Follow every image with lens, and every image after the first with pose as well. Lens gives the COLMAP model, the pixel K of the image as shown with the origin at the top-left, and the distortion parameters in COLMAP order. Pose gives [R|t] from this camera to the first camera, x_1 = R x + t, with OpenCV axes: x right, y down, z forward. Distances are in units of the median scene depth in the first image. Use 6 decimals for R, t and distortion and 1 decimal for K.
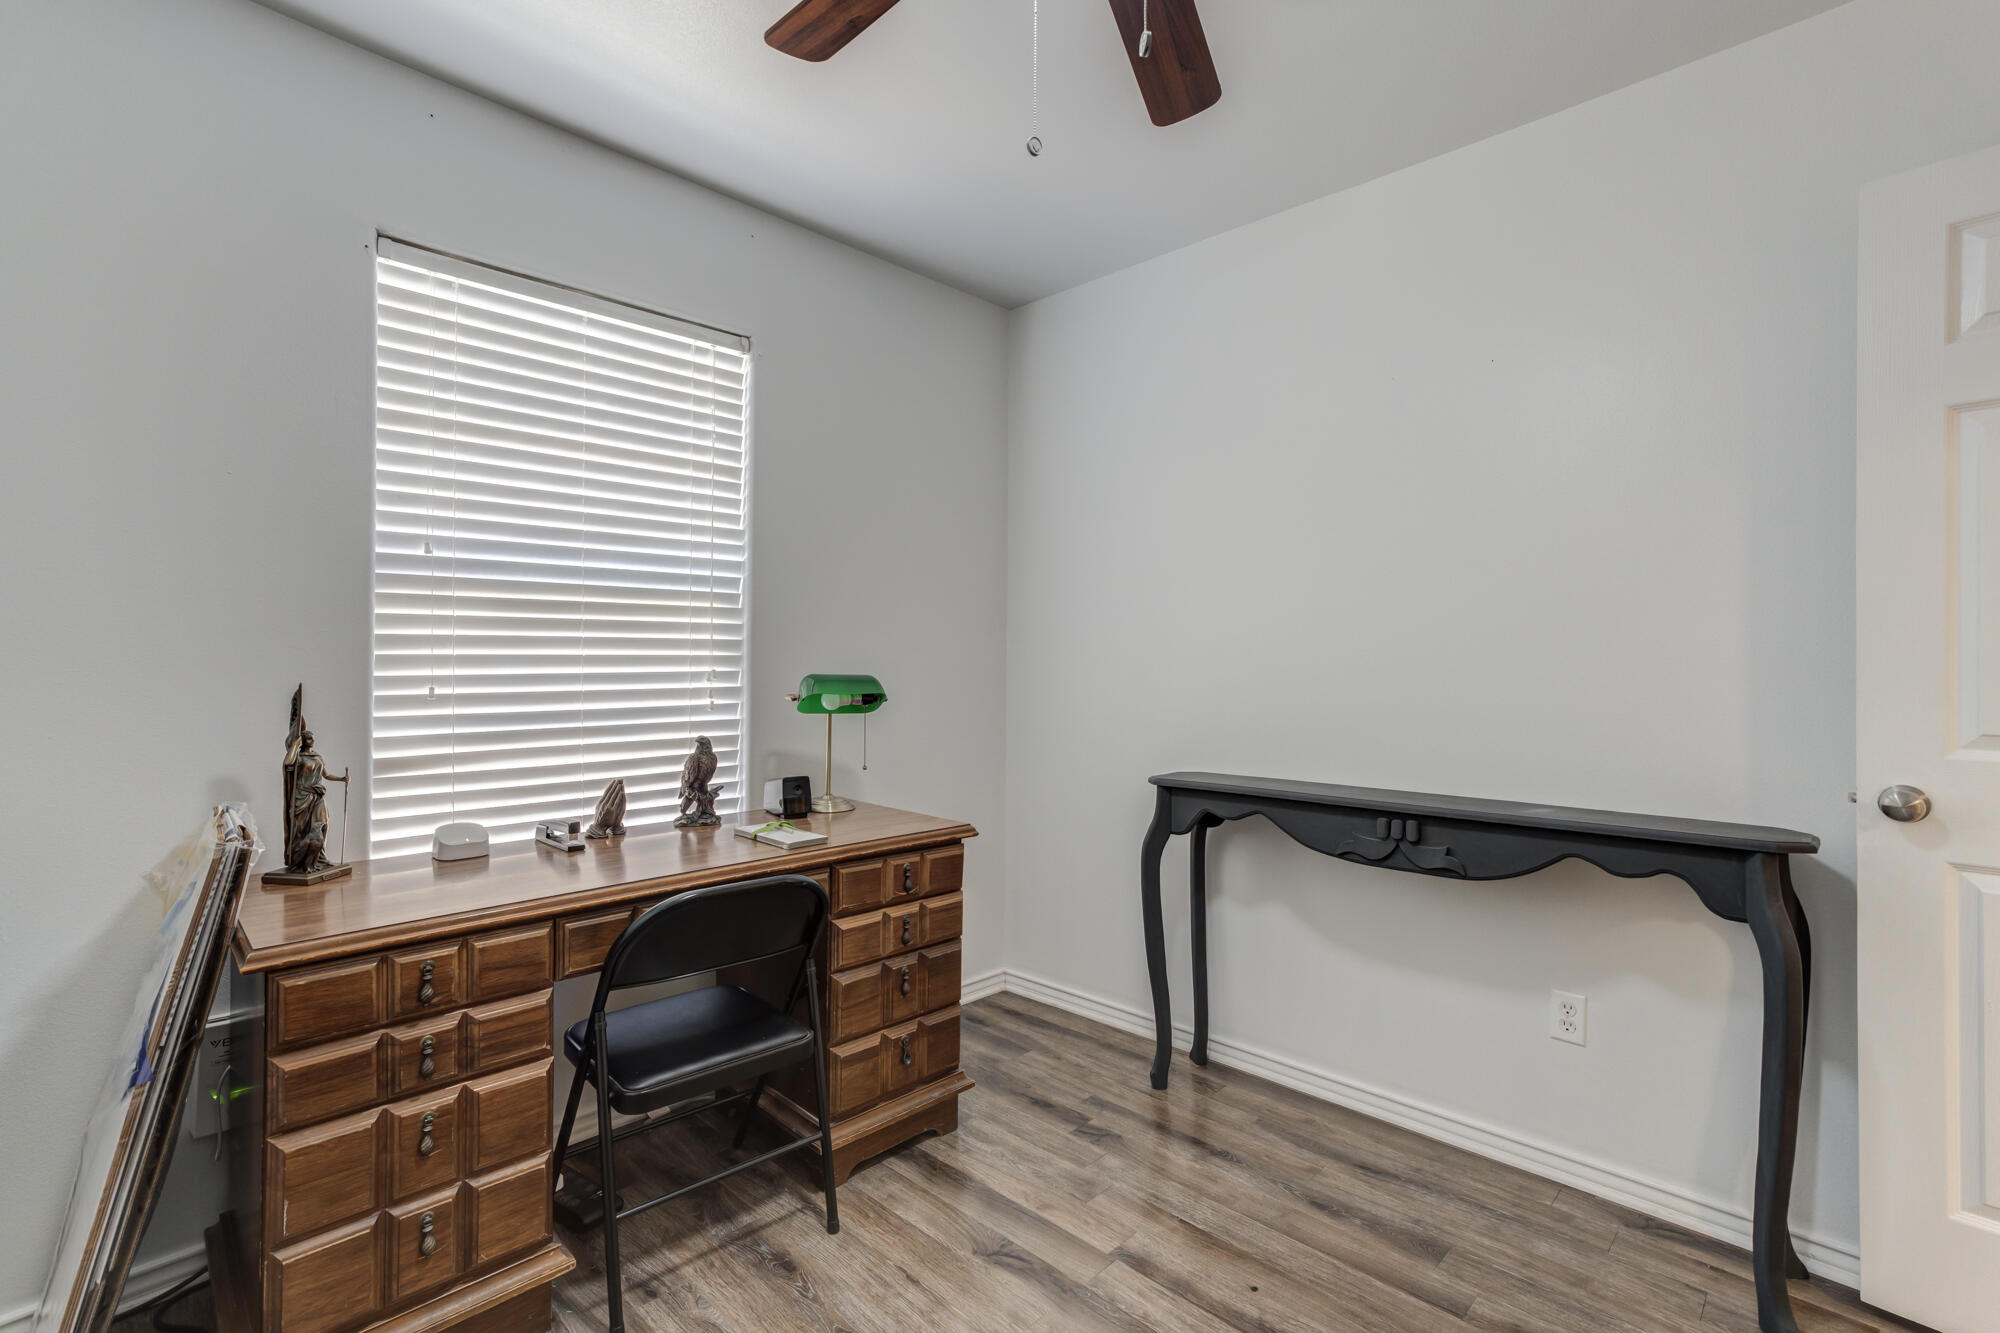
lens RADIAL K [[923.1, 0, 979.5], [0, 923.1, 657.0], [0, 0, 1]] dist [-0.052204, 0.023626]
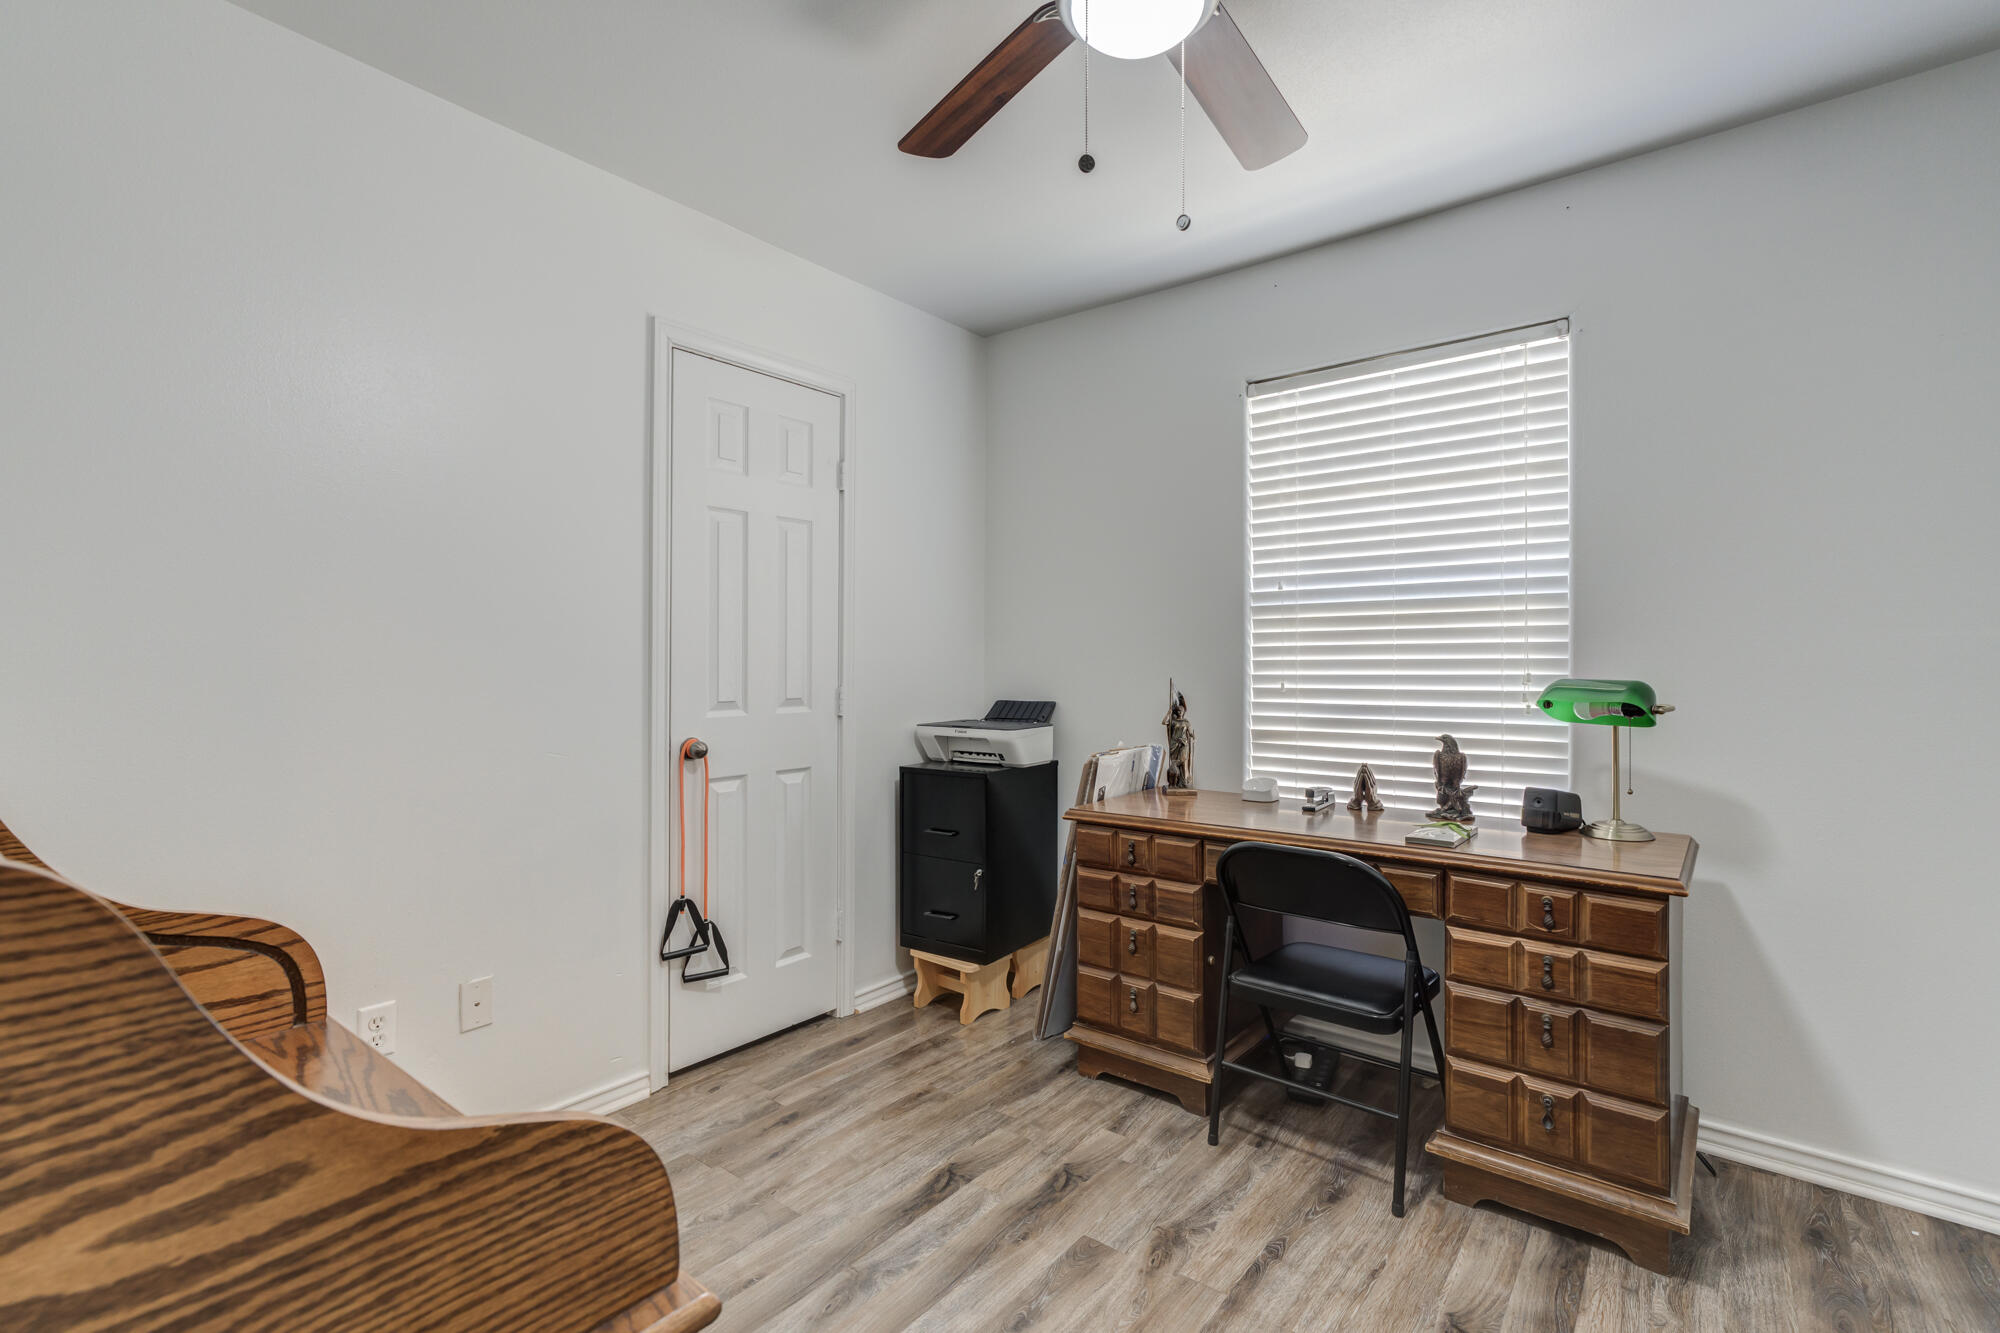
lens RADIAL K [[923.1, 0, 979.5], [0, 923.1, 657.0], [0, 0, 1]] dist [-0.052204, 0.023626]
pose [[0.061497, -0.006681, -0.998085, 0.787469], [0.006362, 0.999960, -0.006302, -0.001710], [0.998087, -0.005962, 0.061537, 0.429444]]
